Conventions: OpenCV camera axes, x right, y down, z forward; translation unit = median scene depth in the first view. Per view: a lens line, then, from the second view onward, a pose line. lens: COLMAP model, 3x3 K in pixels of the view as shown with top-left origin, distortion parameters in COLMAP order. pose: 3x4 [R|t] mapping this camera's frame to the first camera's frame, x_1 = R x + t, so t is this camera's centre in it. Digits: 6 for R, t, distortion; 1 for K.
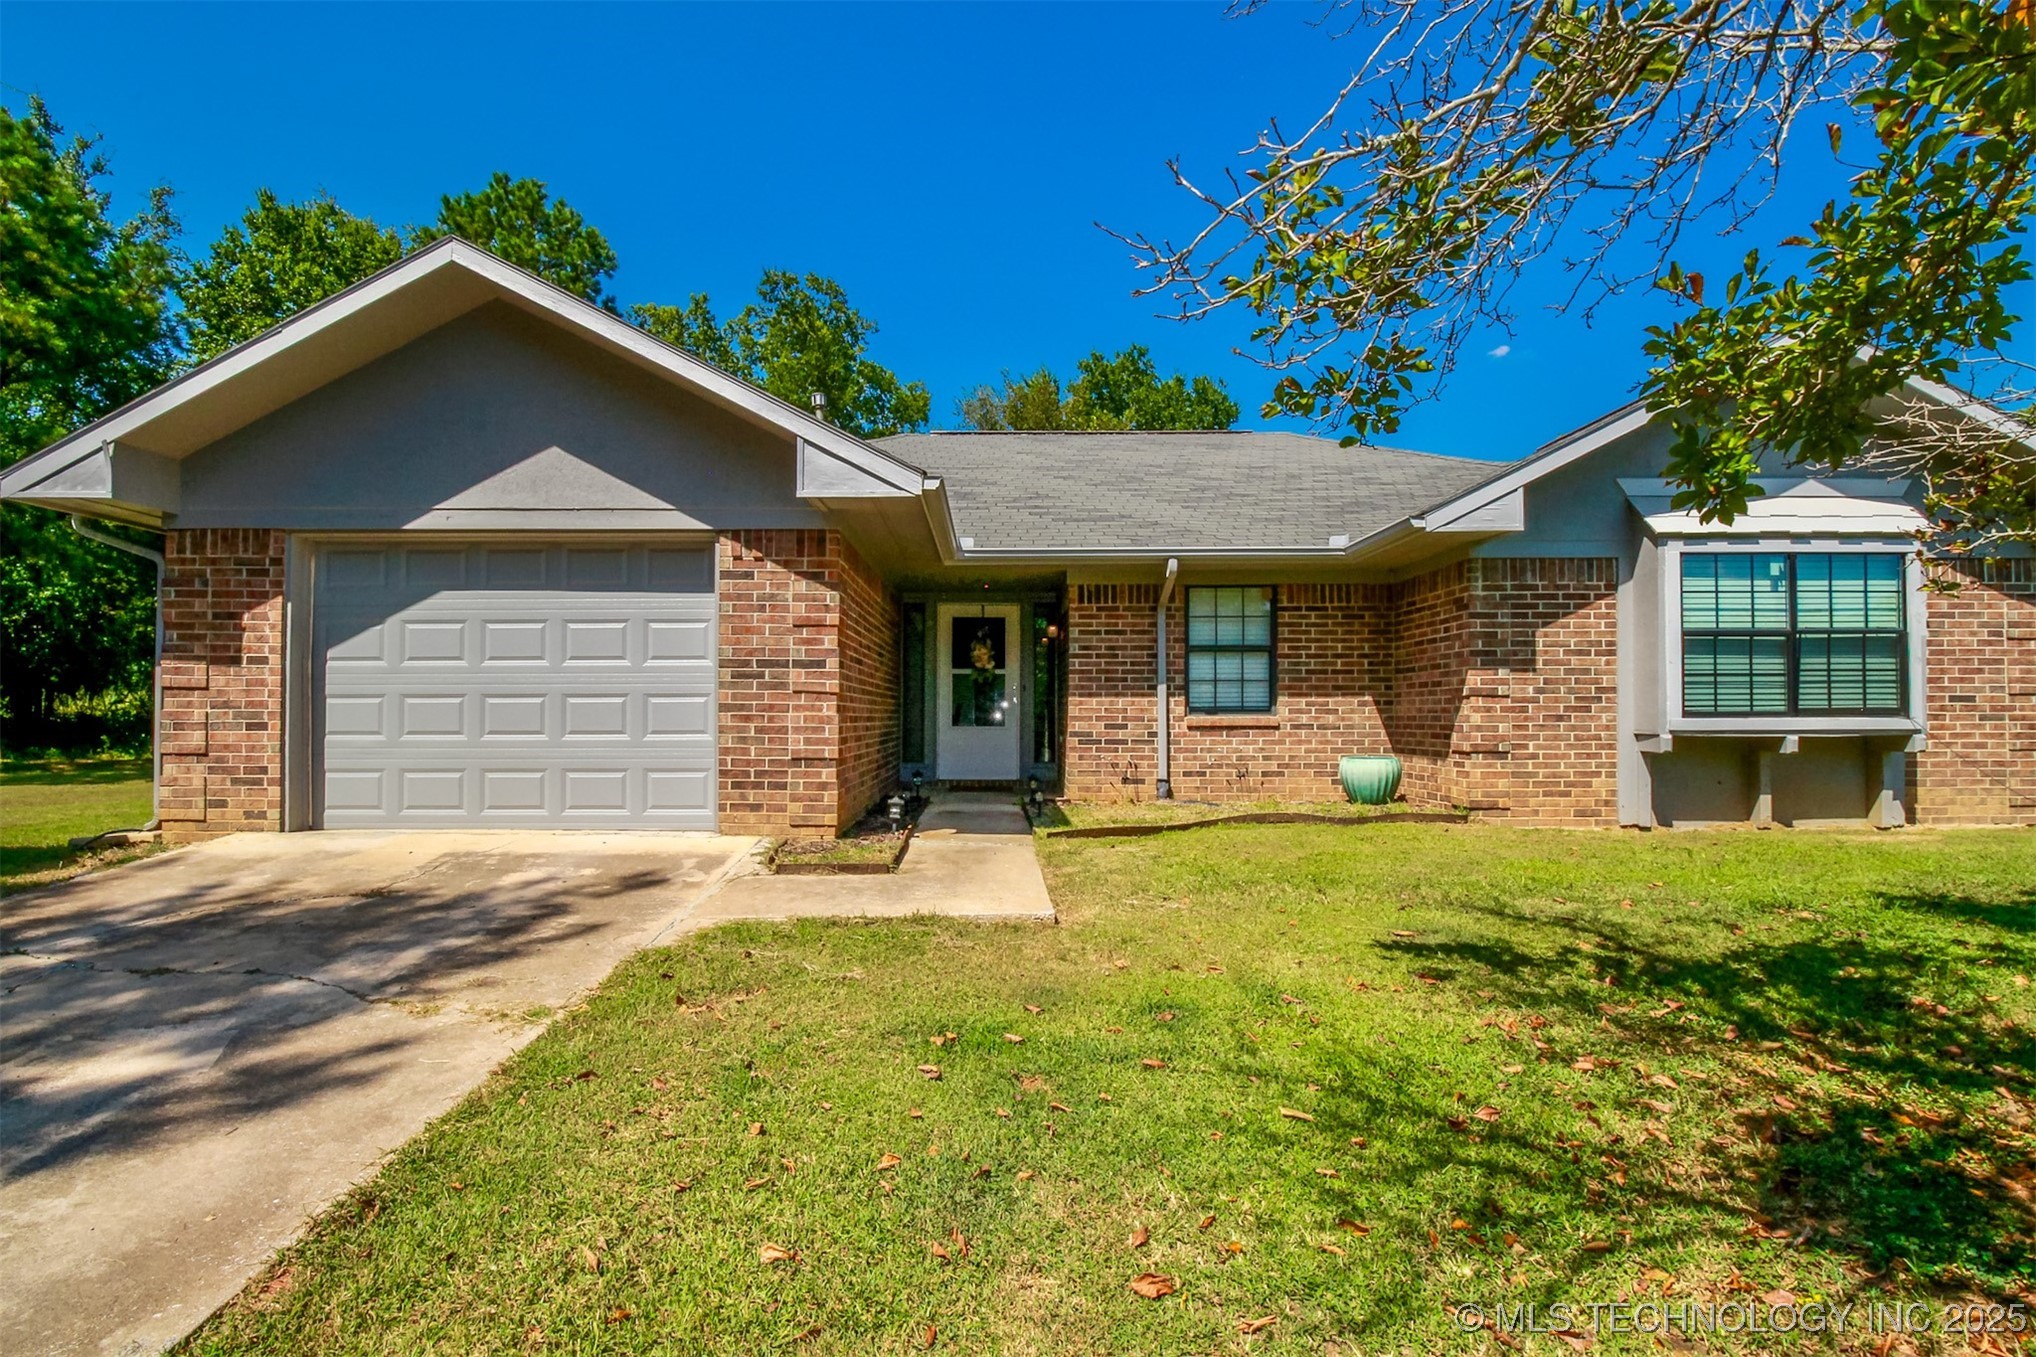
lens RADIAL K [[1085.8, 0, 1024.5], [0, 1085.8, 638.1], [0, 0, 1]] dist [0.008375, -0.020197]
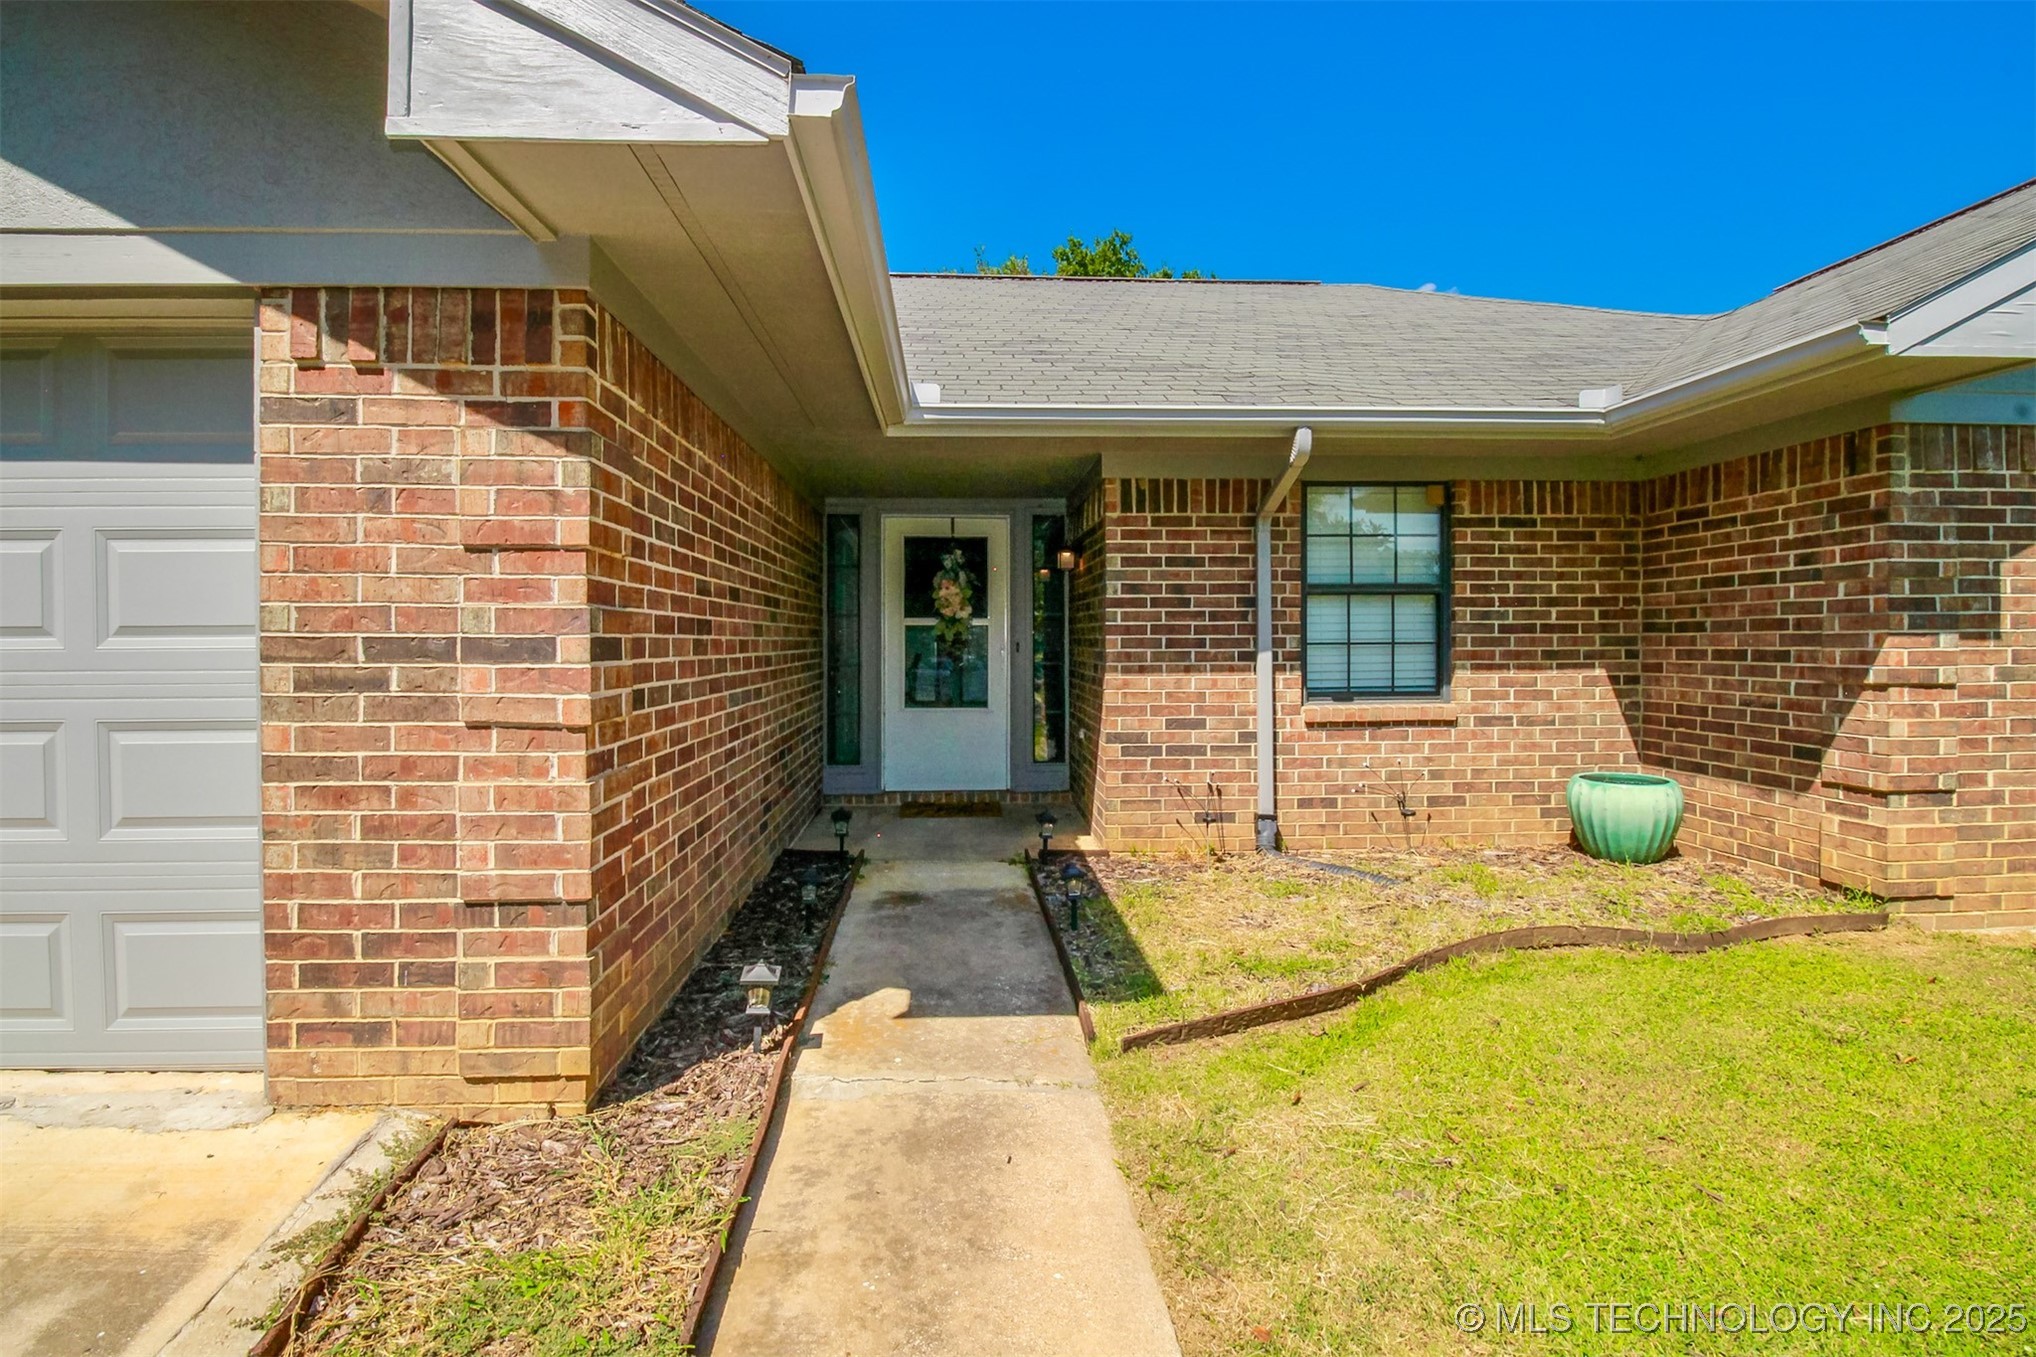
lens RADIAL K [[1085.8, 0, 1024.5], [0, 1085.8, 638.1], [0, 0, 1]] dist [0.008375, -0.020197]
pose [[0.999314, -0.000947, 0.037025, -0.023638], [-0.001602, 0.997633, 0.068749, -0.004400], [-0.037003, -0.068761, 0.996947, 0.425465]]
